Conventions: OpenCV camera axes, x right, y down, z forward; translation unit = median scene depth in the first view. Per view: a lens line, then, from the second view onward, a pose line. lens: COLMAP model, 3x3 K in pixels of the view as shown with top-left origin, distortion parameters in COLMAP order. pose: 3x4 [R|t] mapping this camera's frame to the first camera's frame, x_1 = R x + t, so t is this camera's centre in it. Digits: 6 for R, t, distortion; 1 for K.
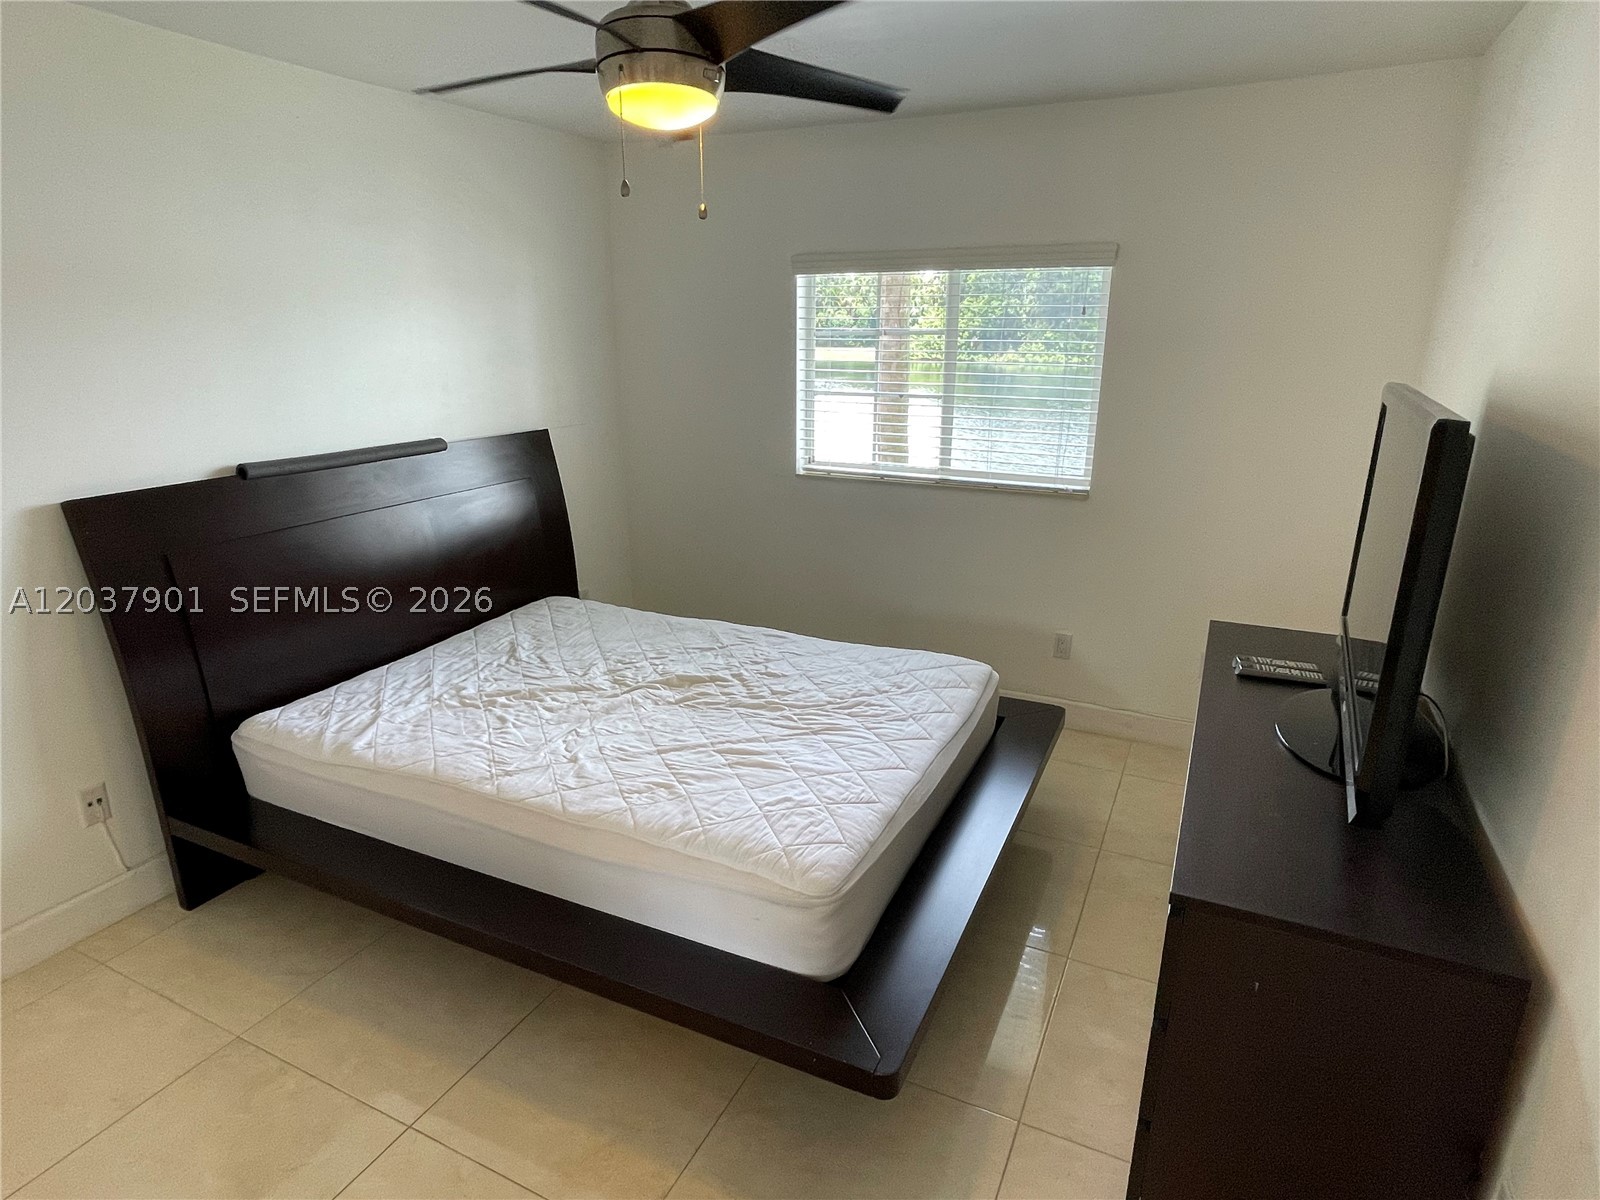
lens RADIAL K [[893.9, 0, 802.8], [0, 893.9, 607.3], [0, 0, 1]] dist [-0.011594, 0.005279]
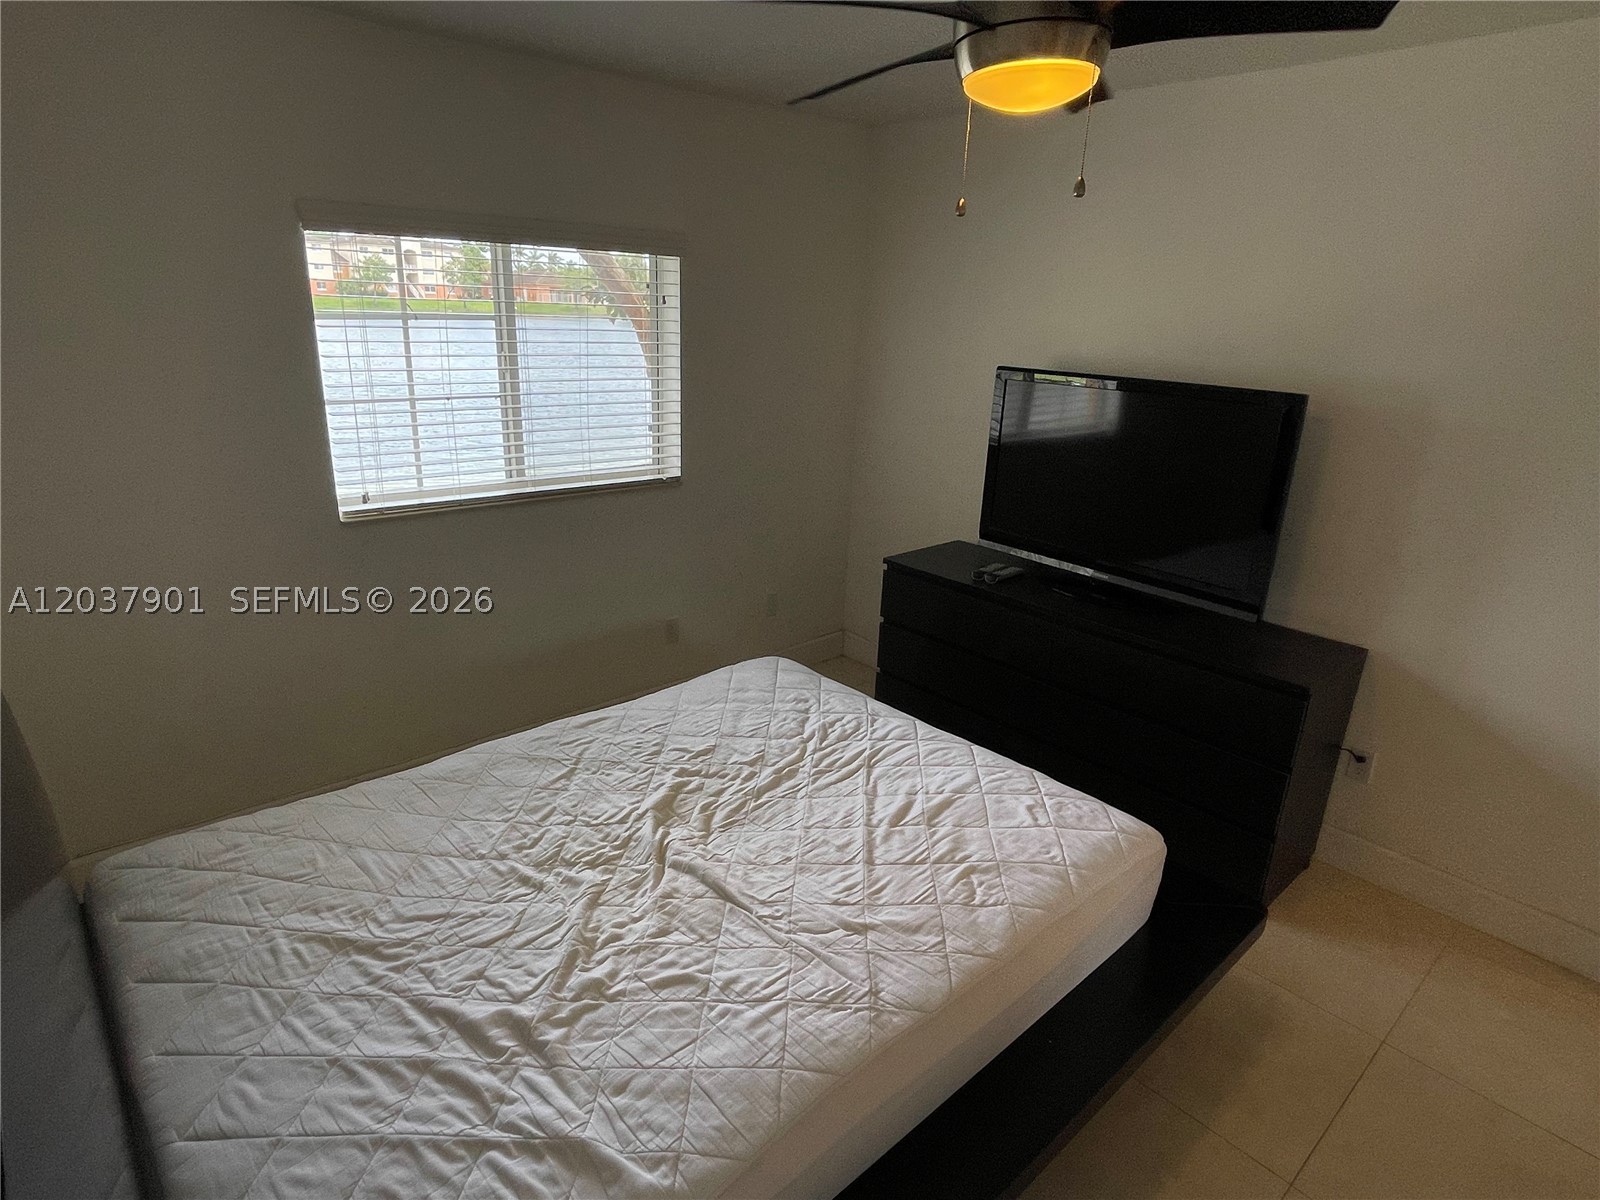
lens RADIAL K [[893.9, 0, 792.6], [0, 893.9, 599.4], [0, 0, 1]] dist [-0.011594, 0.005279]
pose [[0.386207, -0.280968, 0.878579, -0.664885], [0.246142, 0.949334, 0.195396, -0.192669], [-0.888965, 0.140792, 0.435798, 0.538921]]
